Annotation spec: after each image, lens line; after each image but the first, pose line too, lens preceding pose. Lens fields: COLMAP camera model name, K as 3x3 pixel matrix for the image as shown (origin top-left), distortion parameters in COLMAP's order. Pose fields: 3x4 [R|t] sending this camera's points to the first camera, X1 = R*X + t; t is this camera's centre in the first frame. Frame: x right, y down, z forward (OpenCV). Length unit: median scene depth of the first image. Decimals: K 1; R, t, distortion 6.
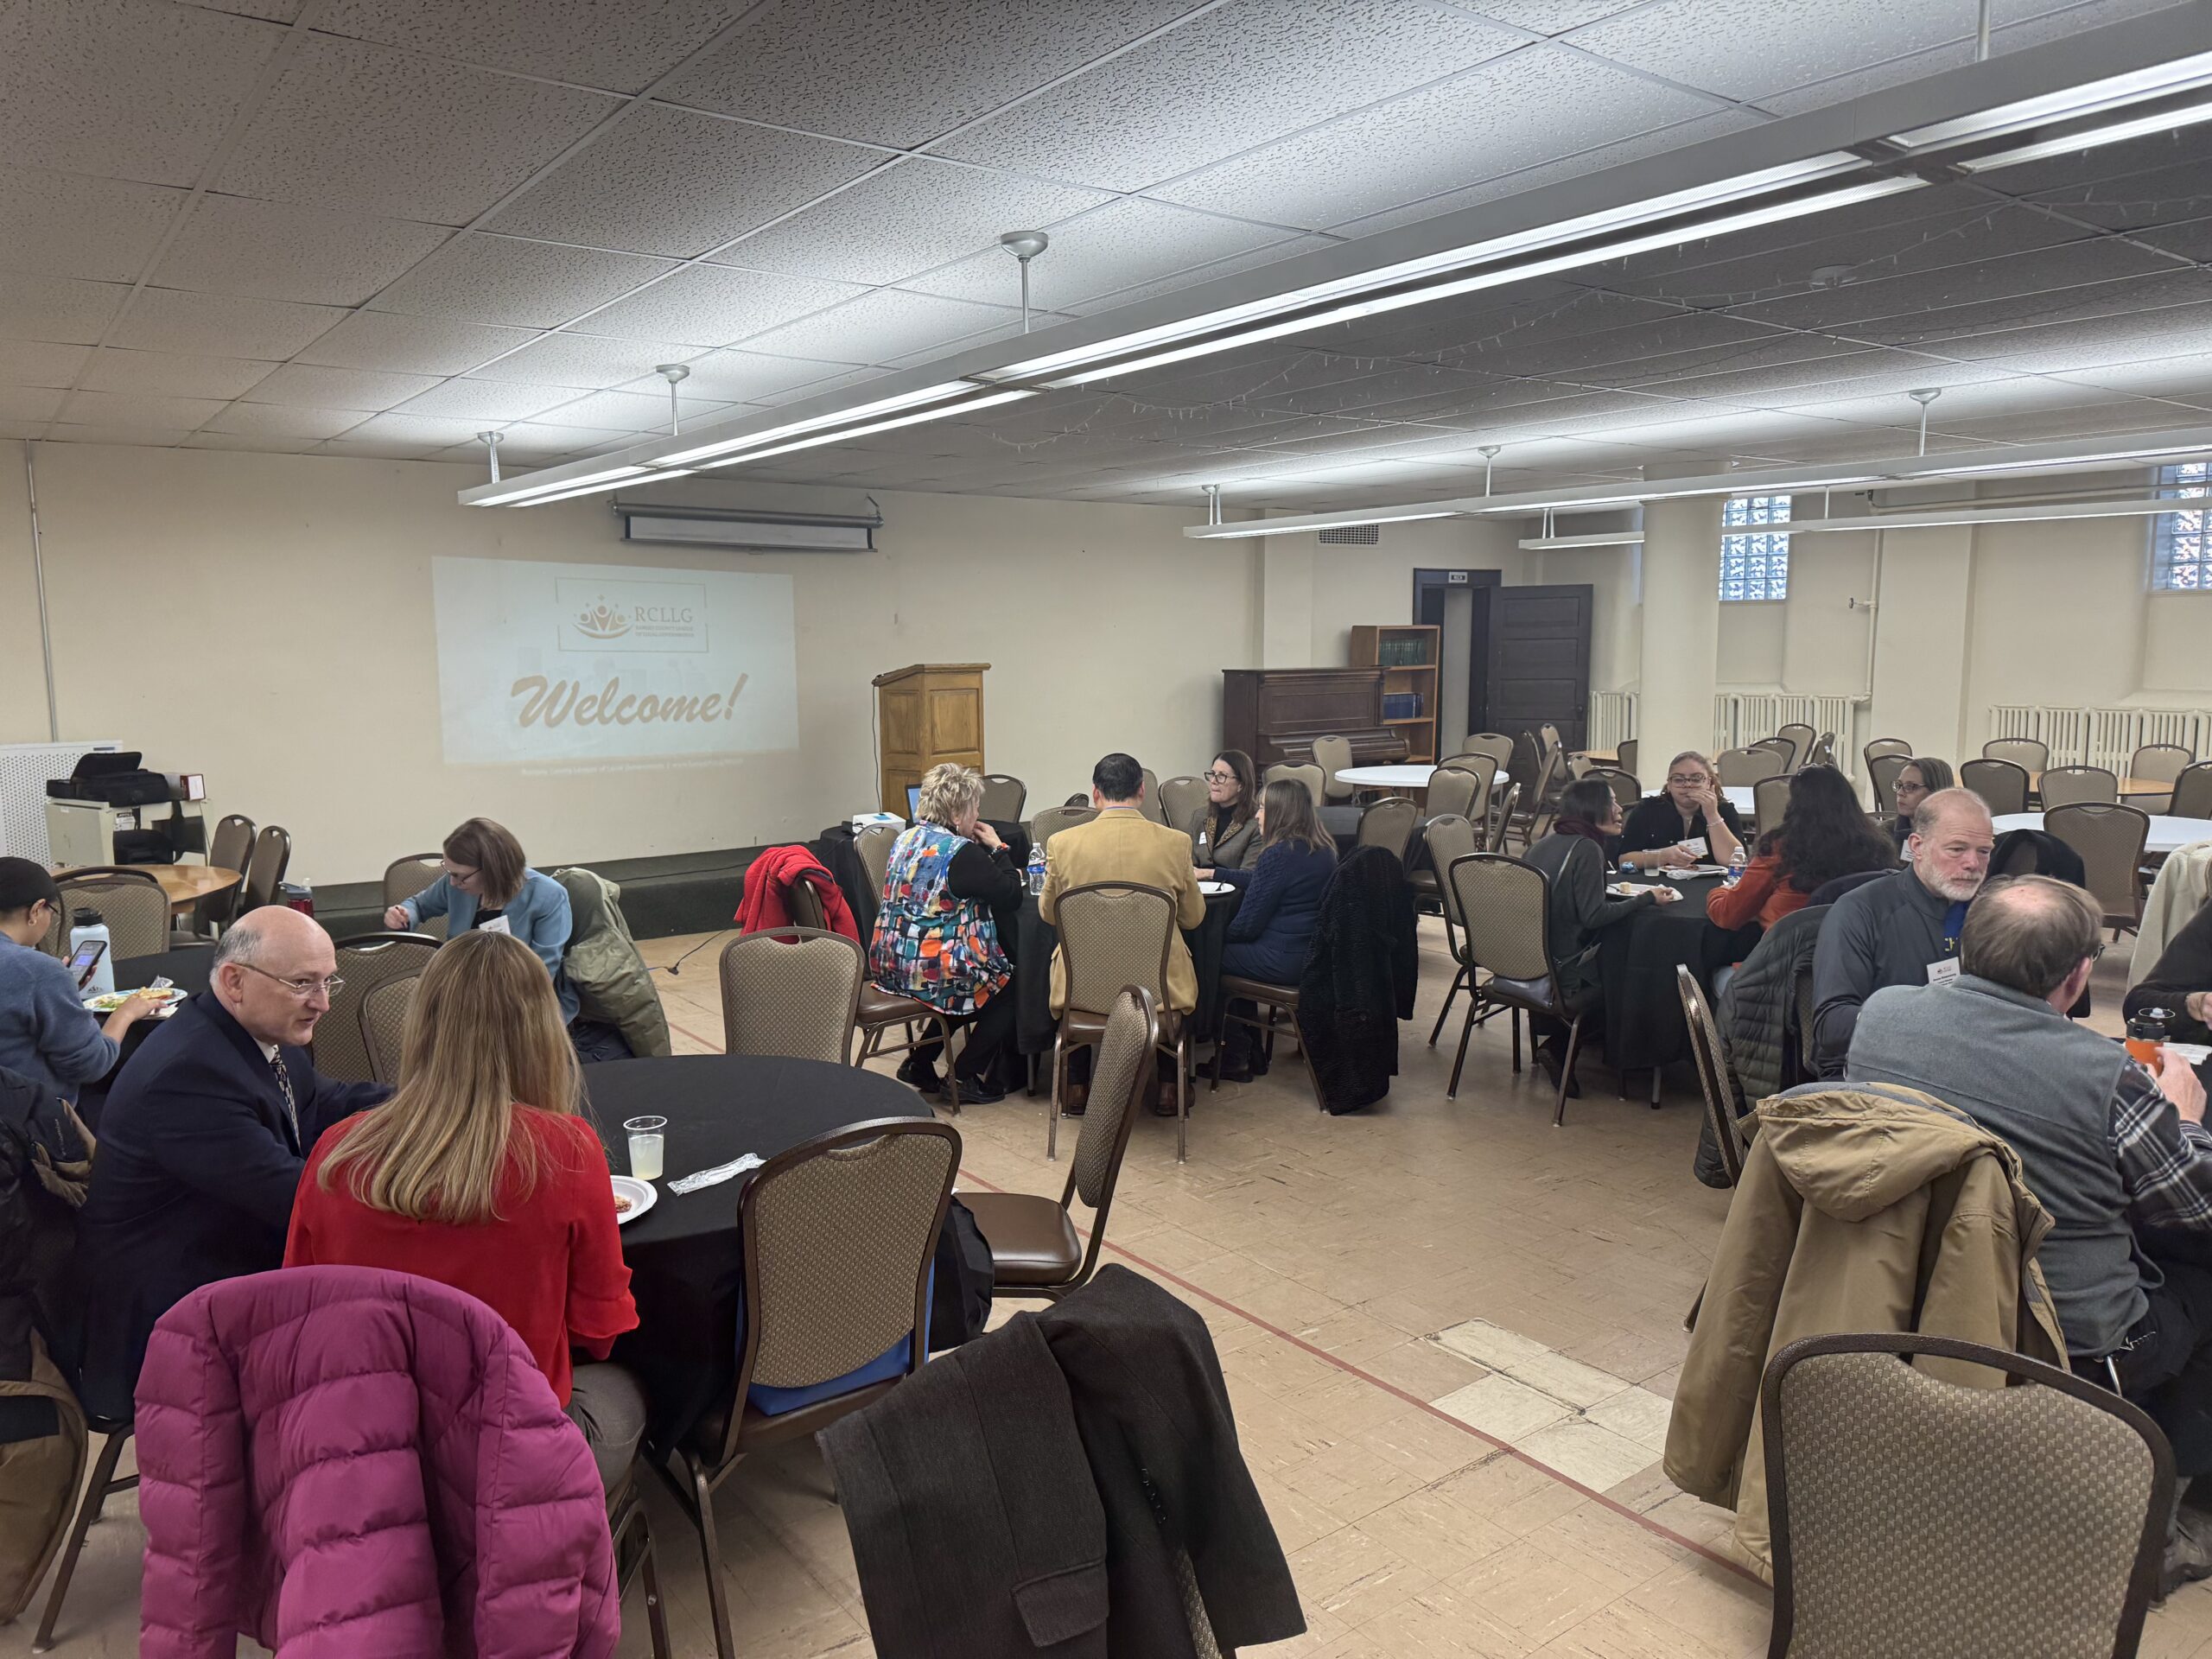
lens RADIAL K [[1596.2, 0, 1108.7], [0, 1596.2, 844.3], [0, 0, 1]] dist [0.080059, -0.064877]
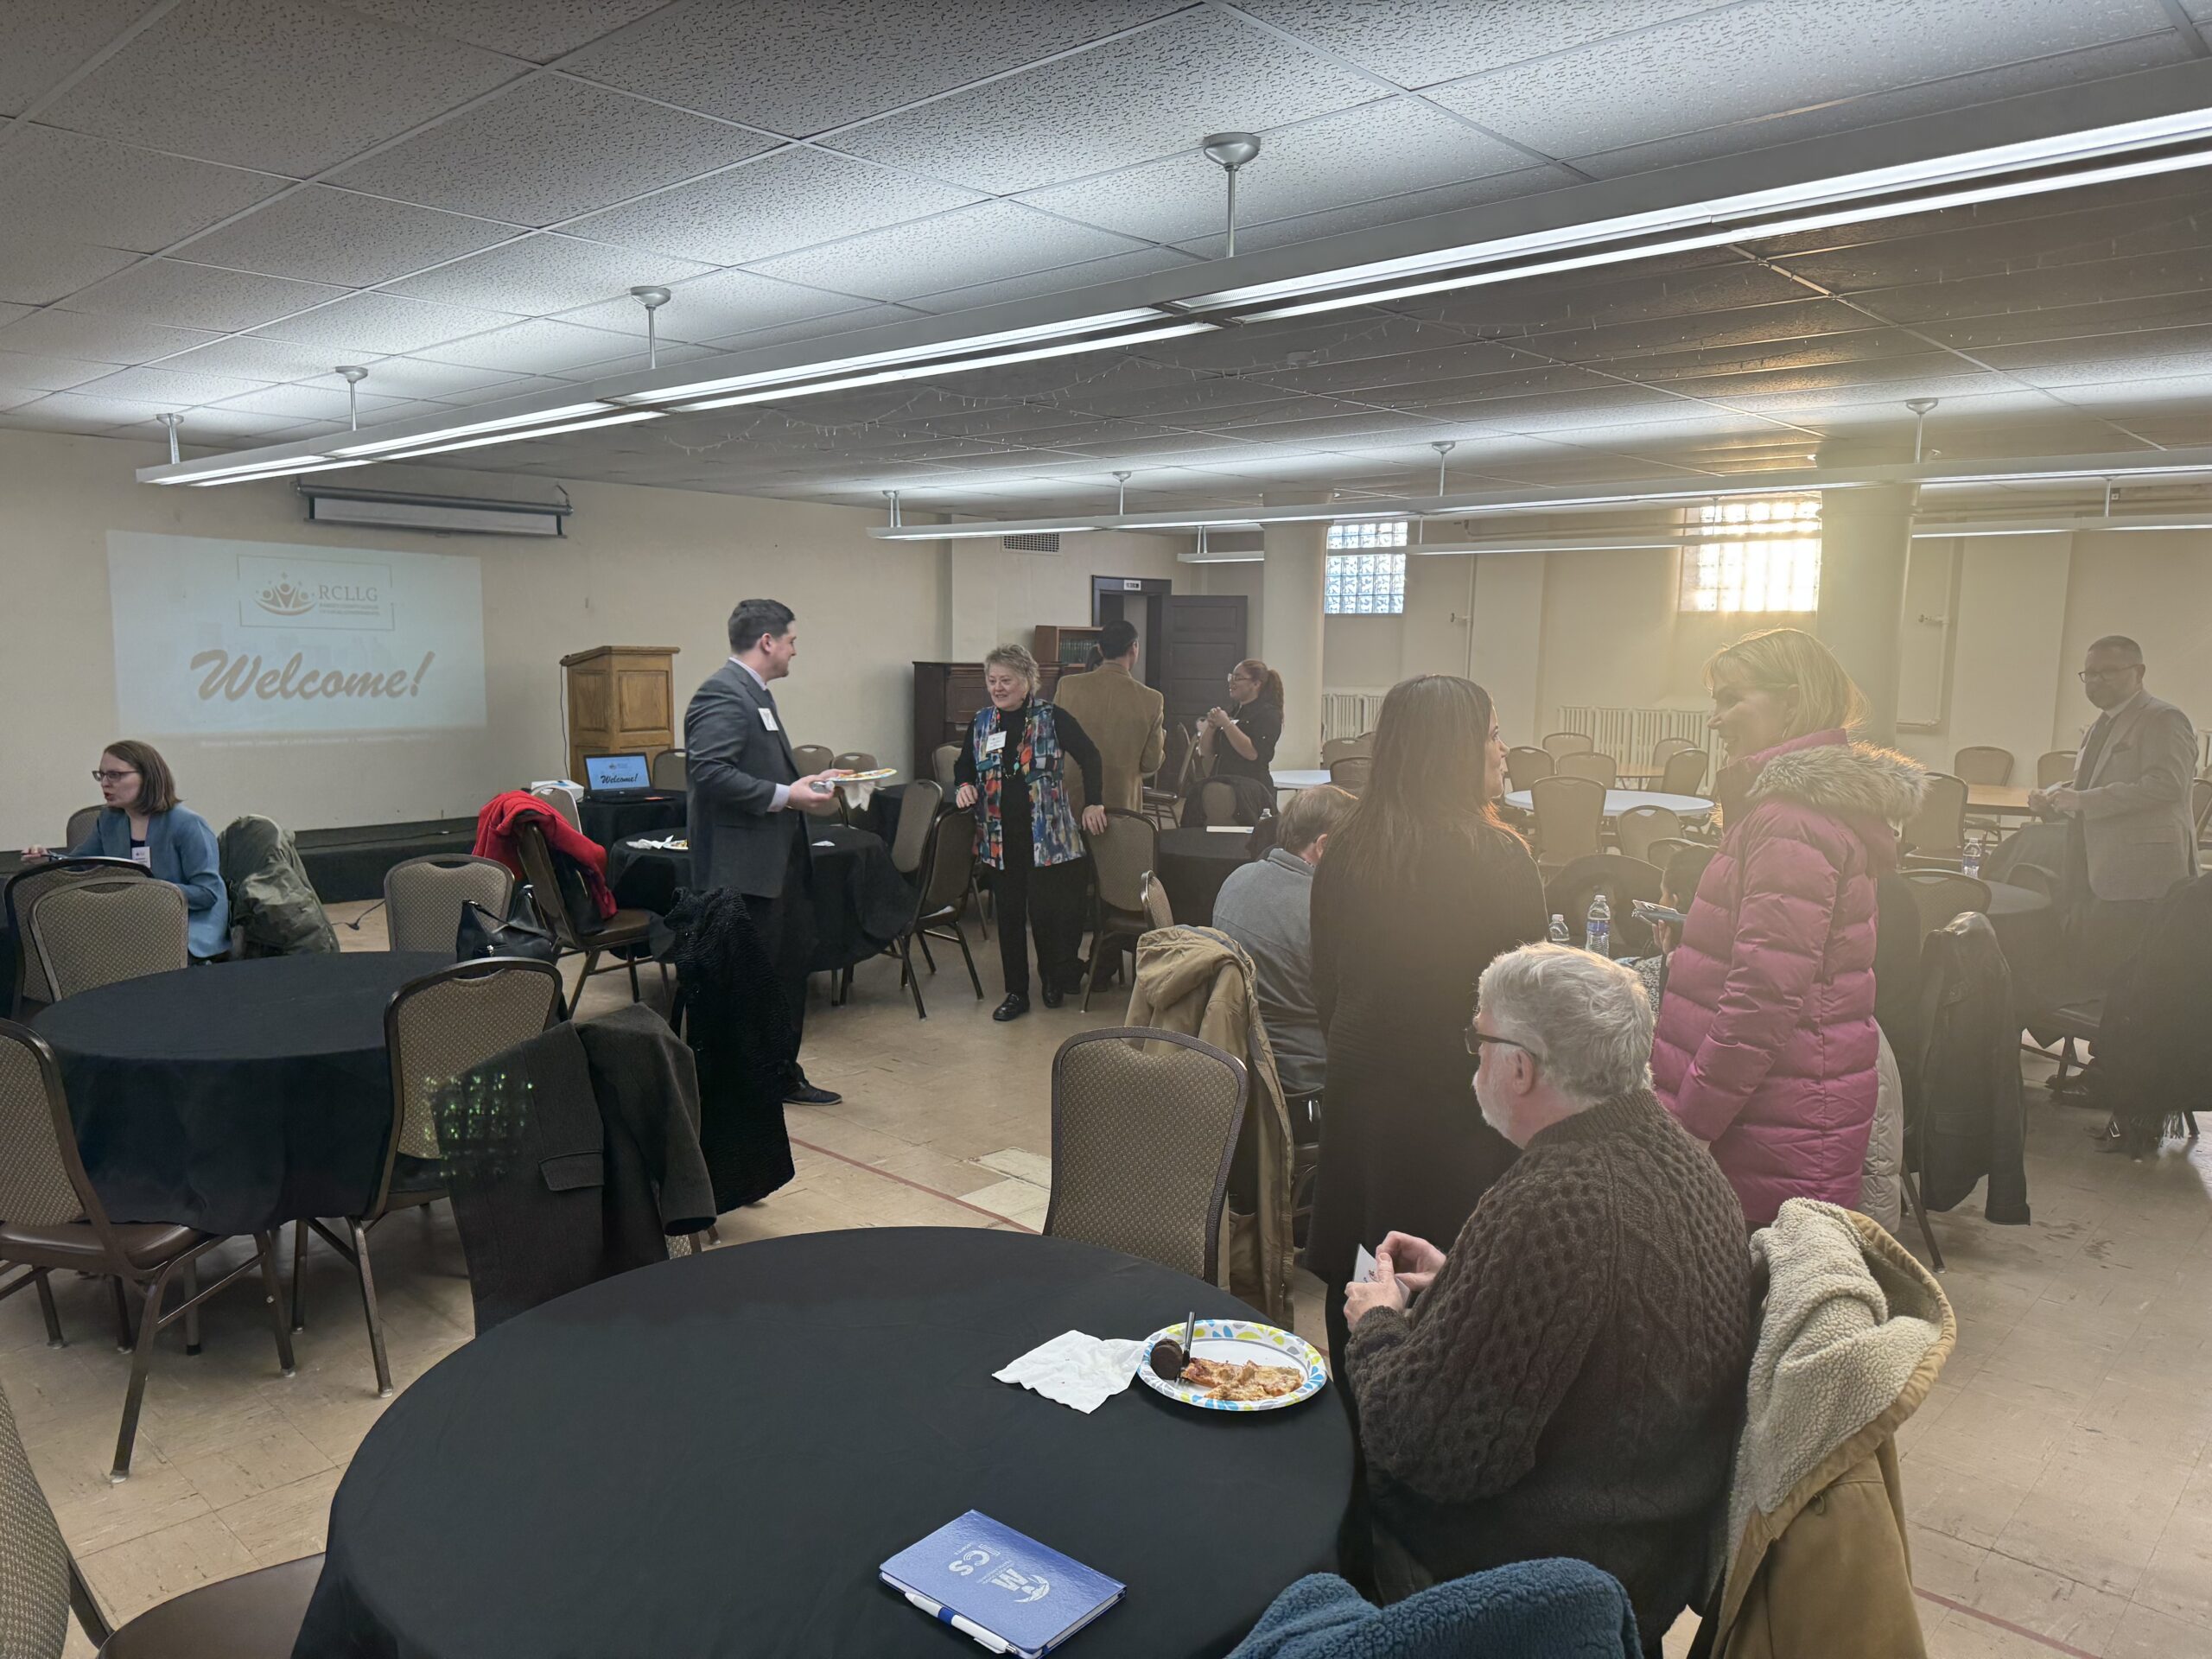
lens RADIAL K [[1596.2, 0, 1099.6], [0, 1596.2, 853.7], [0, 0, 1]] dist [0.080059, -0.064877]
pose [[0.987496, 0.003846, 0.157597, 0.056253], [-0.004574, 0.999980, 0.004255, 0.027705], [-0.157578, -0.004923, 0.987494, -0.164871]]
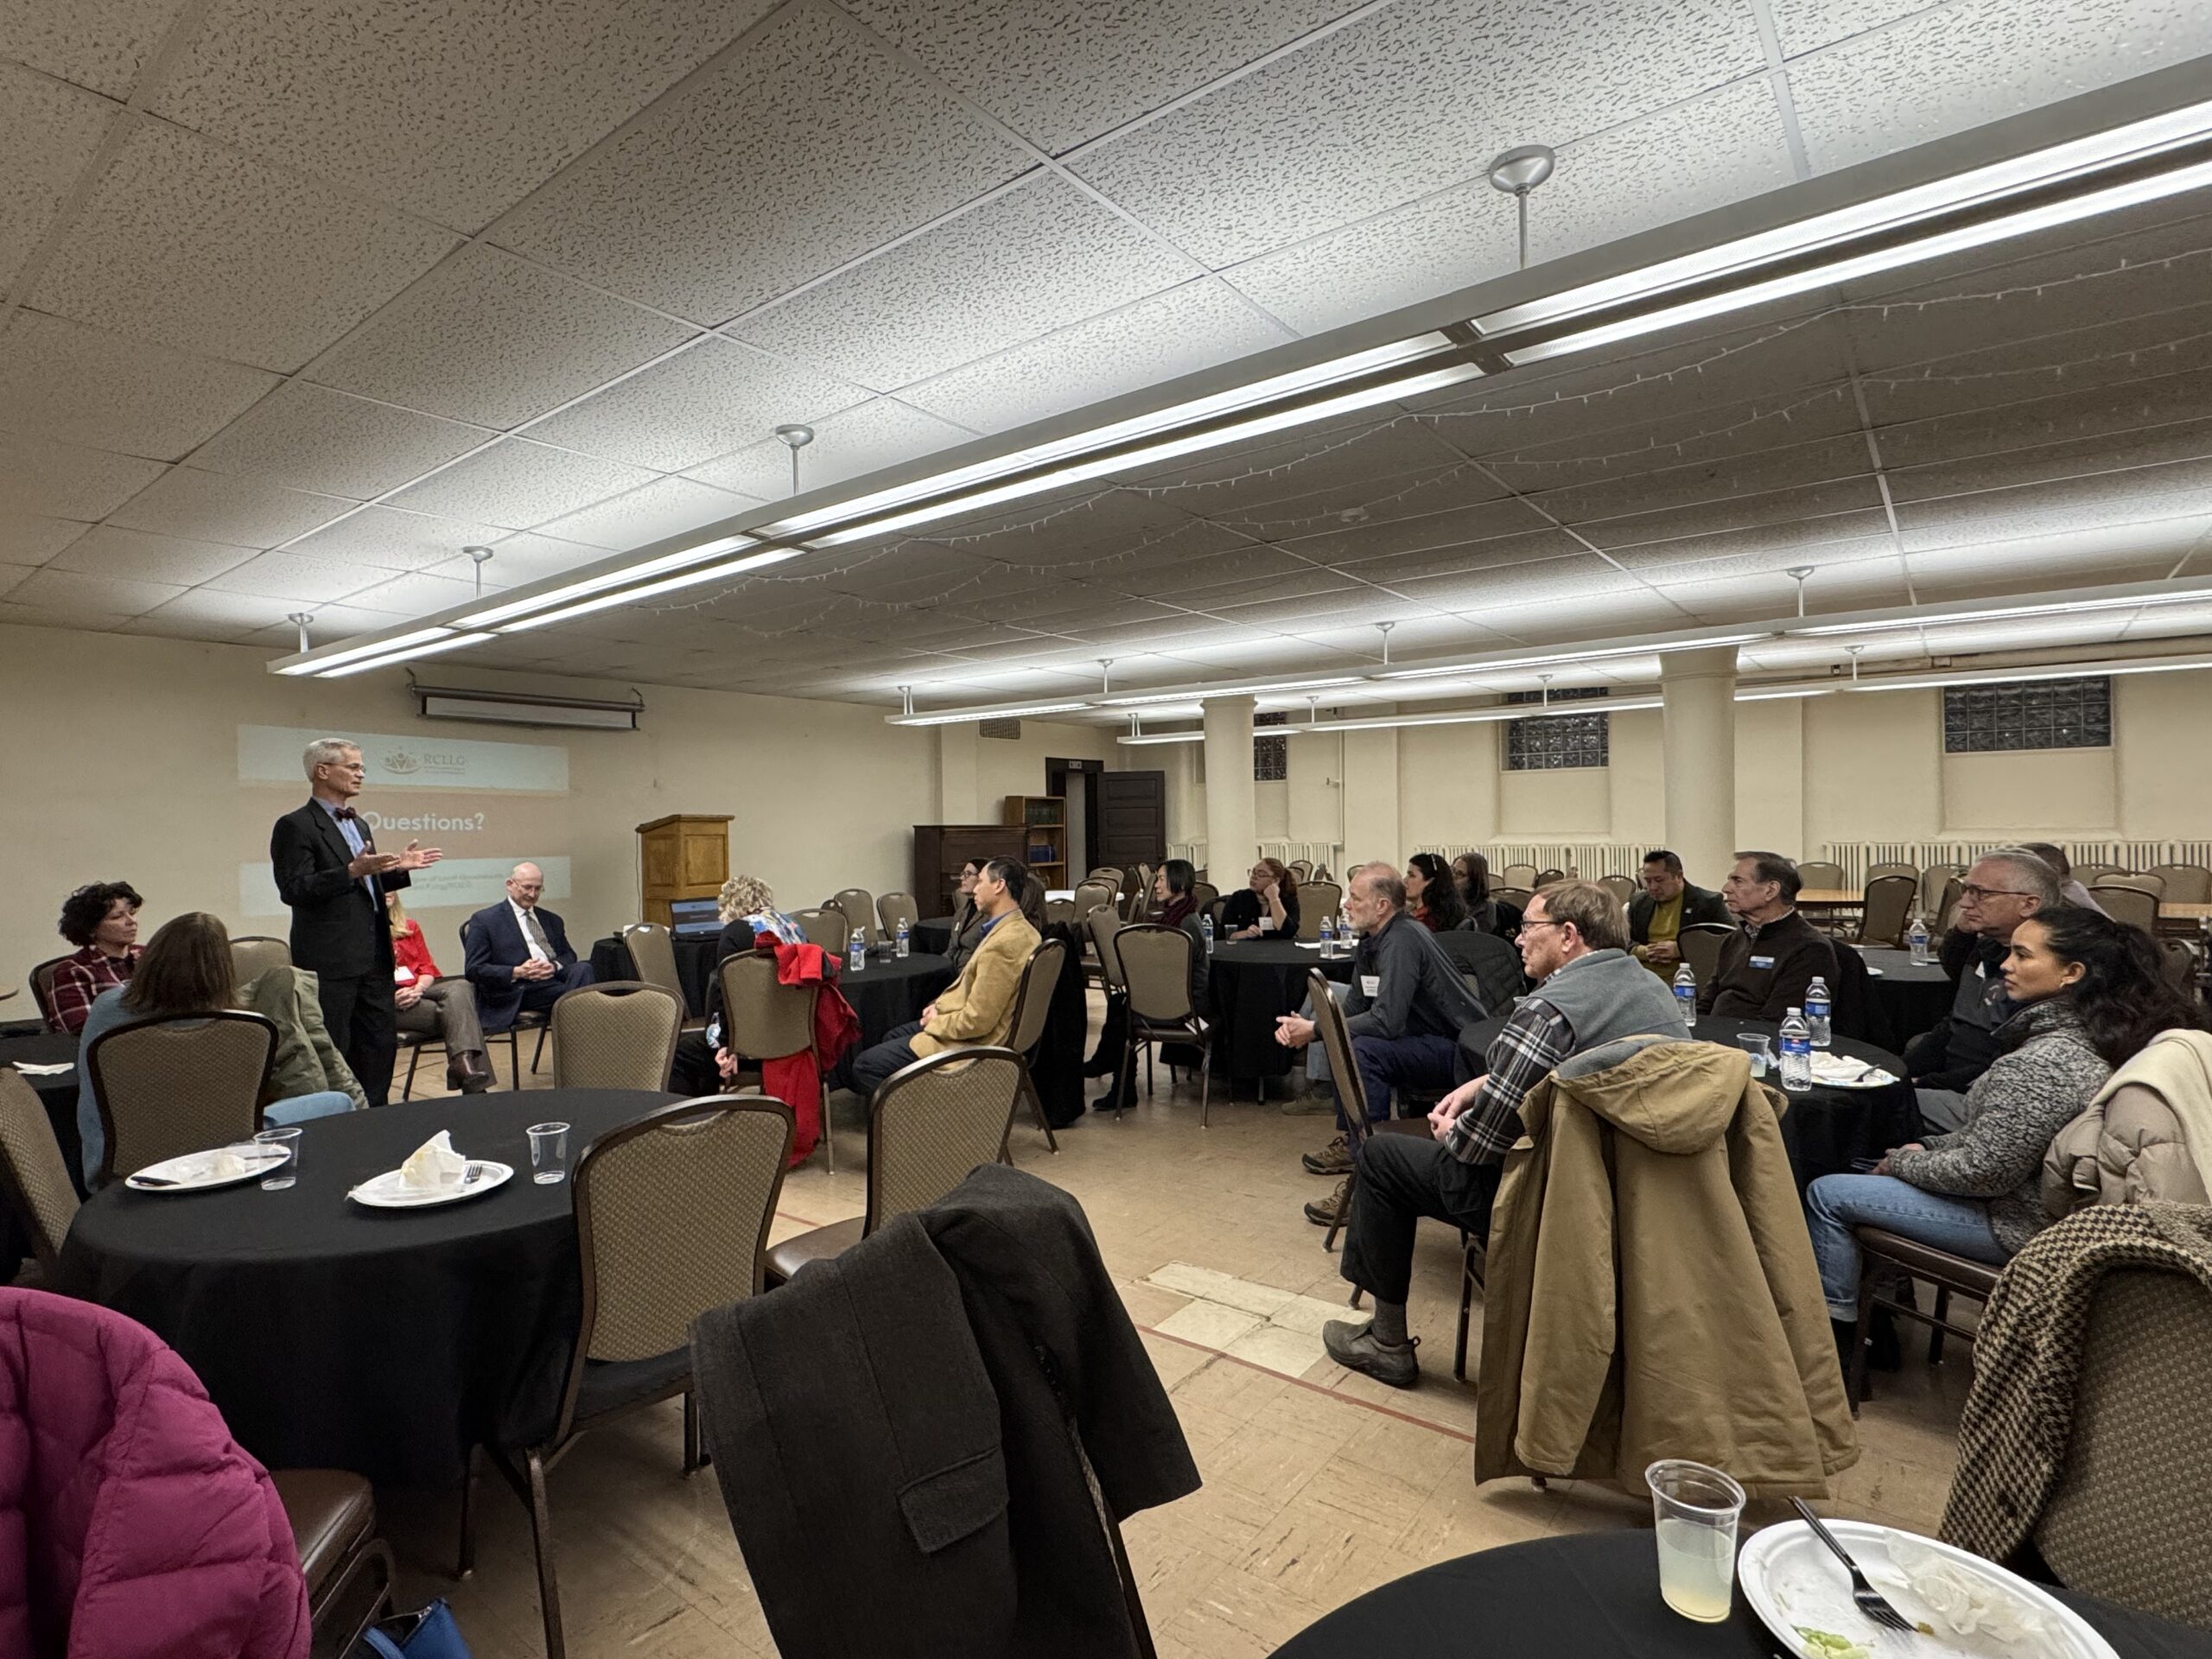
lens RADIAL K [[1136.8, 0, 1122.7], [0, 1136.8, 826.1], [0, 0, 1]] dist [0.009435, 0.002333]
pose [[0.963591, -0.006342, 0.267307, -0.027346], [0.041518, 0.991142, -0.126151, 0.037714], [-0.264139, 0.132656, 0.955318, 0.062591]]
